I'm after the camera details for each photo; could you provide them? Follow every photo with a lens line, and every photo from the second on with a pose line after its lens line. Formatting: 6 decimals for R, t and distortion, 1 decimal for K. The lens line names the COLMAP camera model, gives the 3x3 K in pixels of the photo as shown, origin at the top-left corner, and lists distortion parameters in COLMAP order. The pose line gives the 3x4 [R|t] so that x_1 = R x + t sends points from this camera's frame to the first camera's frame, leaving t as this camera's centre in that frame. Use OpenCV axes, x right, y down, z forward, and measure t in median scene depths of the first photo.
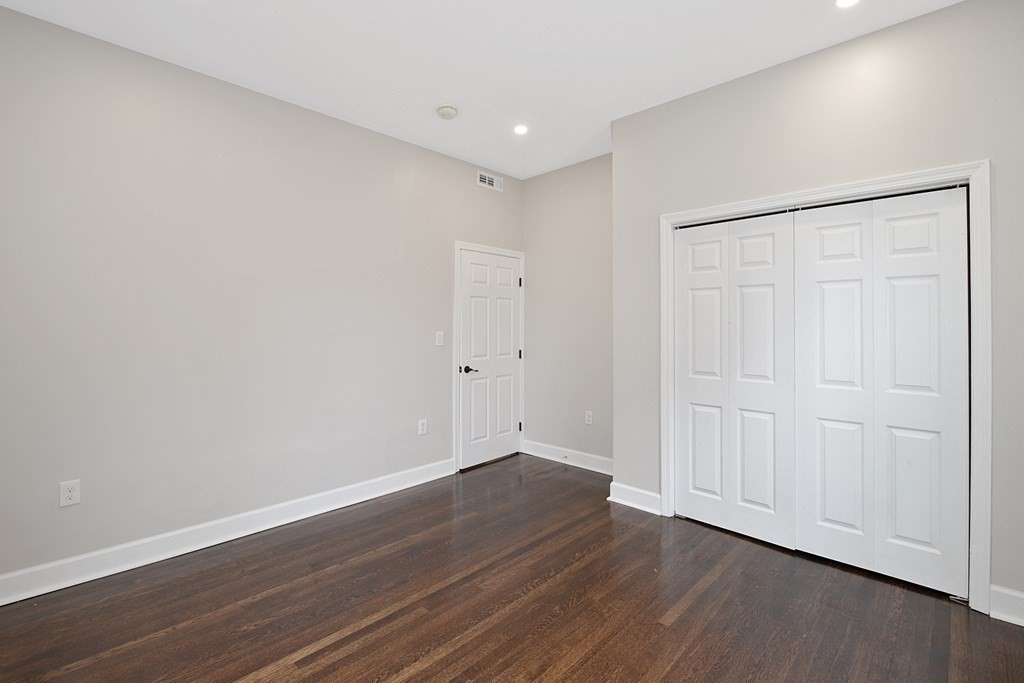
lens RADIAL K [[462.3, 0, 513.4], [0, 462.3, 322.3], [0, 0, 1]] dist [0.000473, -0.006653]
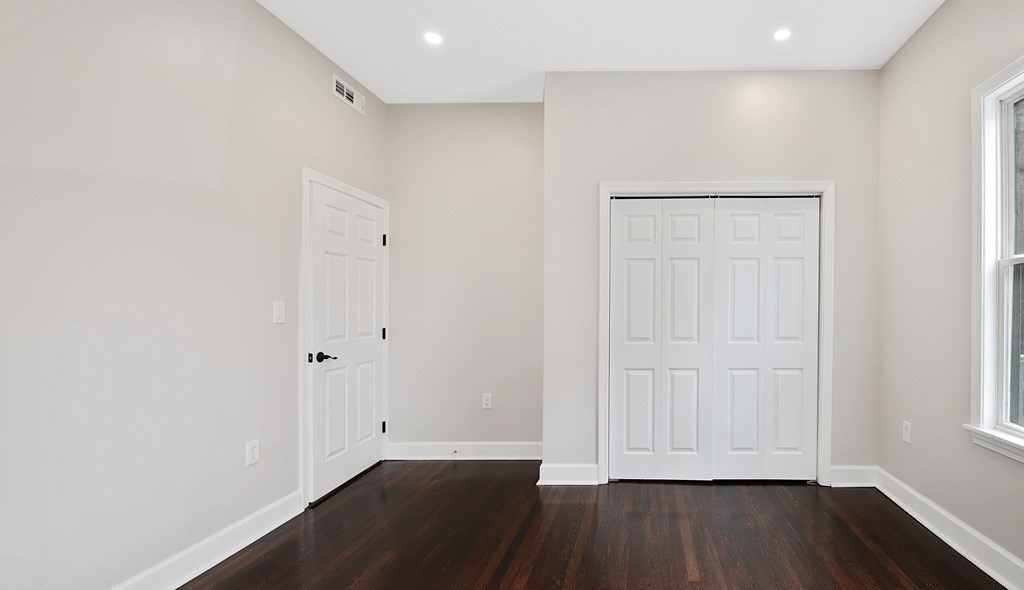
lens RADIAL K [[460.1, 0, 512.1], [0, 460.1, 320.0], [0, 0, 1]] dist [-0.000096, 0.000022]
pose [[0.728450, -0.008510, 0.685047, -0.491530], [-0.001313, 0.999904, 0.013817, 0.049251], [-0.685098, -0.010965, 0.728368, 0.407039]]
